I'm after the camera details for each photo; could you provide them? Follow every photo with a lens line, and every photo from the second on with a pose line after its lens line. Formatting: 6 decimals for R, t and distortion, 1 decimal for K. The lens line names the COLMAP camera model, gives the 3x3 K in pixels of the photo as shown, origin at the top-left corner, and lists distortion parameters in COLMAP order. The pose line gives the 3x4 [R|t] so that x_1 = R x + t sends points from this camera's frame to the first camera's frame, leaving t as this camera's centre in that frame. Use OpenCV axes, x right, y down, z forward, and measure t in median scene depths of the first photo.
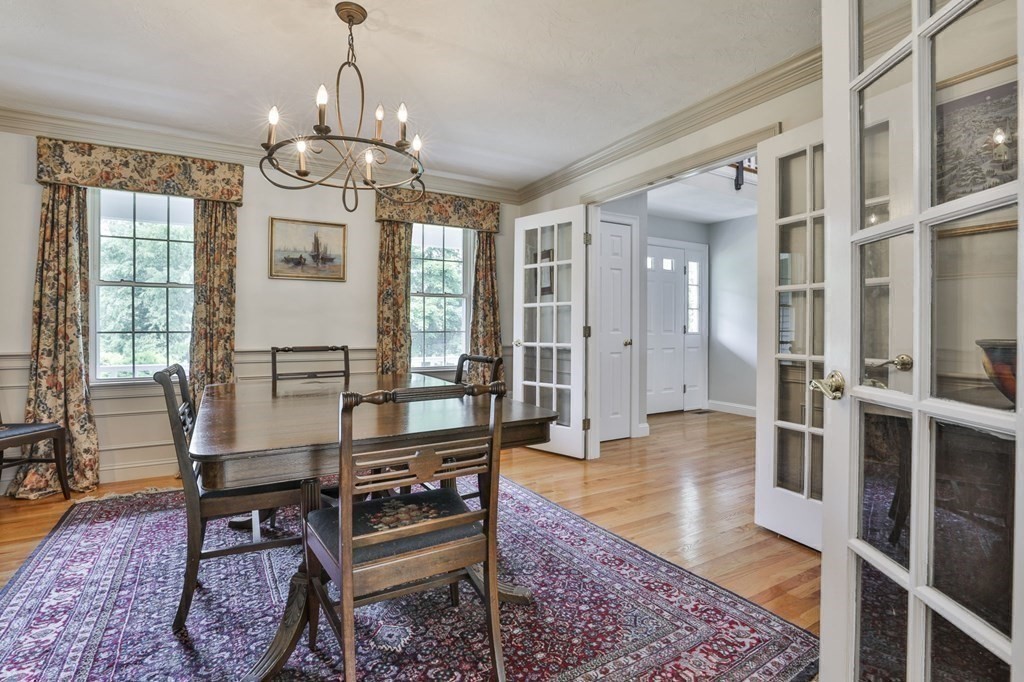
lens RADIAL K [[492.3, 0, 529.0], [0, 492.3, 325.7], [0, 0, 1]] dist [-0.045800, 0.013981]
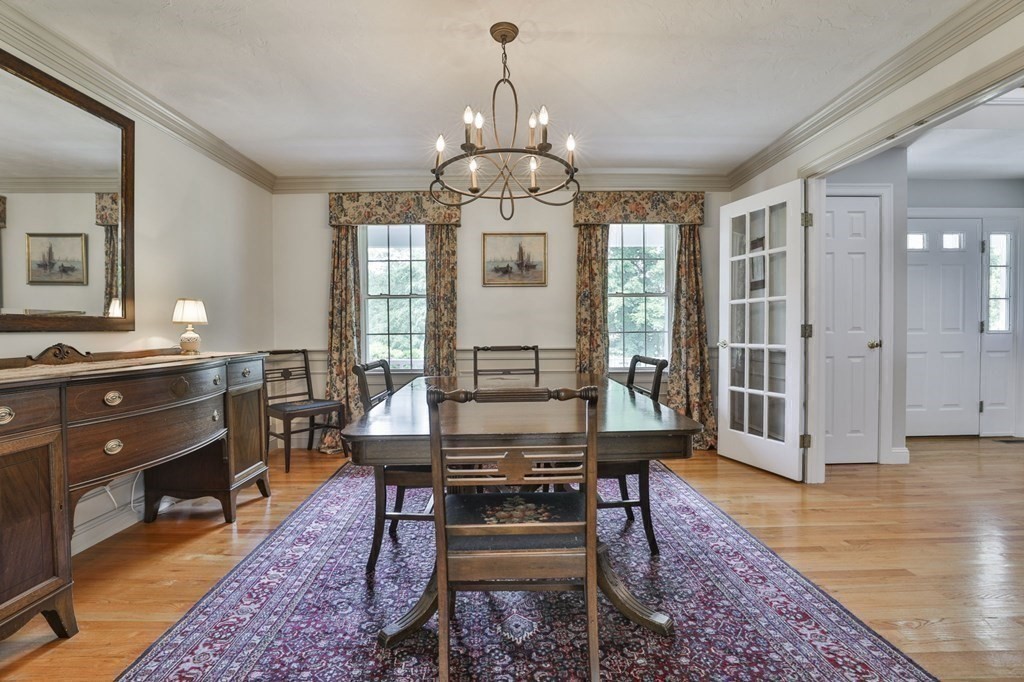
lens RADIAL K [[477.1, 0, 508.7], [0, 477.1, 334.9], [0, 0, 1]] dist [-0.043033, 0.012705]
pose [[0.861988, -0.003084, -0.506920, 0.112472], [0.012215, 0.999817, 0.014689, 0.001158], [0.506782, -0.018854, 0.861868, 0.070483]]
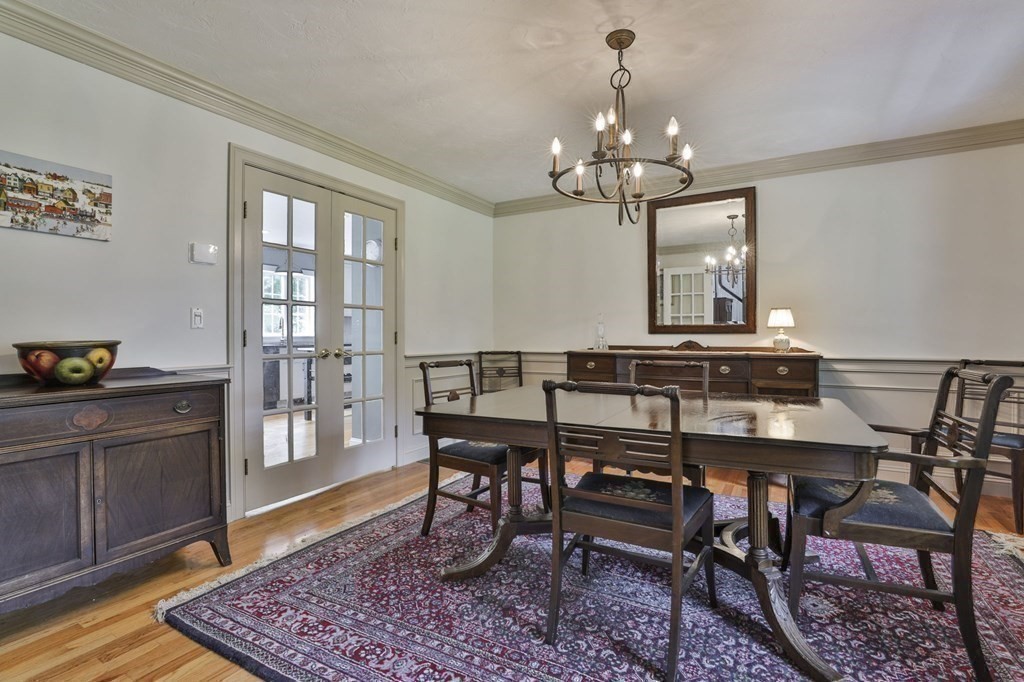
lens RADIAL K [[477.1, 0, 508.7], [0, 477.1, 334.9], [0, 0, 1]] dist [-0.043033, 0.012705]
pose [[-0.885026, -0.002608, -0.465535, 0.223819], [-0.000428, 0.999988, -0.004789, 0.007471], [0.465542, -0.004039, -0.885017, 1.225683]]
